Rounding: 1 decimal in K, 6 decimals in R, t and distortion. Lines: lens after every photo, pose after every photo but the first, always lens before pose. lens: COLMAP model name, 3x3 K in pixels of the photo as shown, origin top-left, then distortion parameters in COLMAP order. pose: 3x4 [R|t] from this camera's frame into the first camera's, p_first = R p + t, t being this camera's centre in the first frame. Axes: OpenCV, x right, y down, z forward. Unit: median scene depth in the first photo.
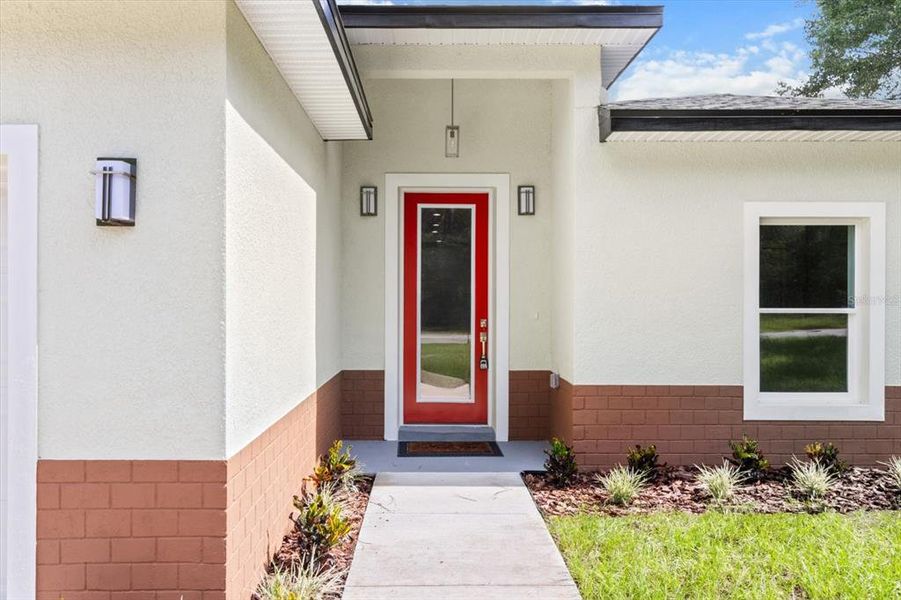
lens RADIAL K [[687.1, 0, 441.6], [0, 687.1, 302.8], [0, 0, 1]] dist [-0.024880, 0.005526]
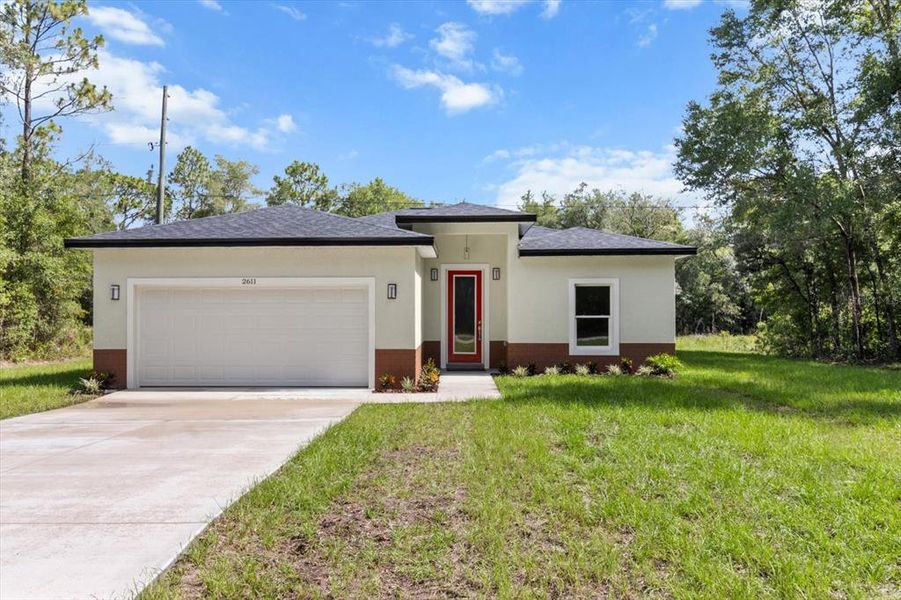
lens RADIAL K [[816.2, 0, 447.2], [0, 816.2, 298.9], [0, 0, 1]] dist [0.012177, 0.000000]
pose [[0.999841, -0.002939, -0.017600, -0.005711], [0.002596, 0.999807, -0.019480, 0.001829], [0.017654, 0.019431, 0.999655, -2.360684]]
